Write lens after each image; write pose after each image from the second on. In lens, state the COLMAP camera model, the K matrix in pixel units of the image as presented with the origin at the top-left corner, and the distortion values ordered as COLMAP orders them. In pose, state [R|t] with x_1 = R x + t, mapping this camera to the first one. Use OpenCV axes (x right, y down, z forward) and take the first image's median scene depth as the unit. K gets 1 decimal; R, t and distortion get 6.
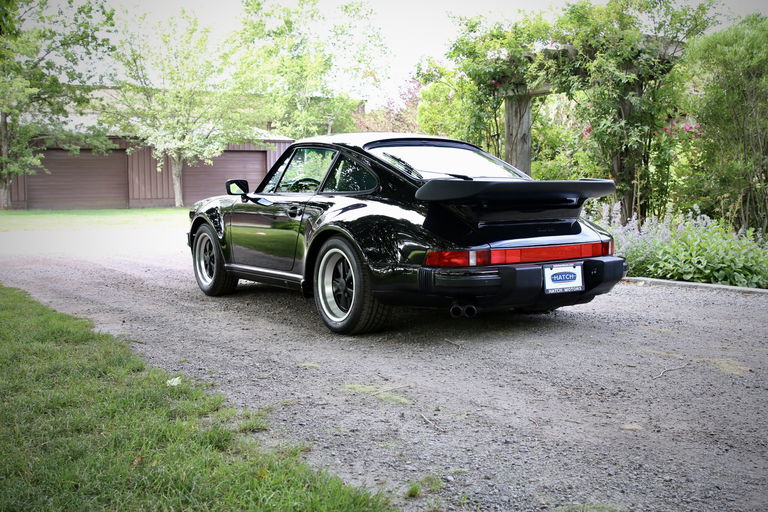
lens RADIAL K [[825.2, 0, 372.9], [0, 825.2, 274.6], [0, 0, 1]] dist [-0.127485, 0.104668]
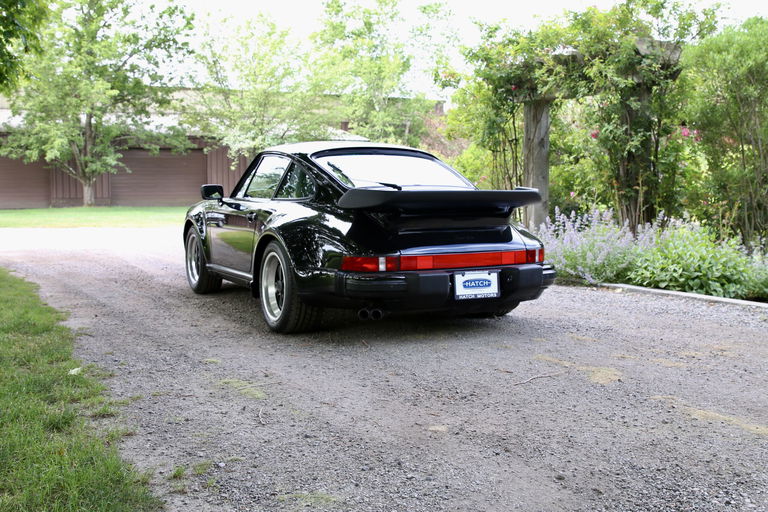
lens RADIAL K [[825.2, 0, 372.9], [0, 825.2, 274.6], [0, 0, 1]] dist [-0.127485, 0.104668]
pose [[0.993303, 0.018690, -0.114019, 0.117478], [-0.018530, 0.999825, 0.002461, -0.004493], [0.114045, -0.000331, 0.993476, -0.024726]]
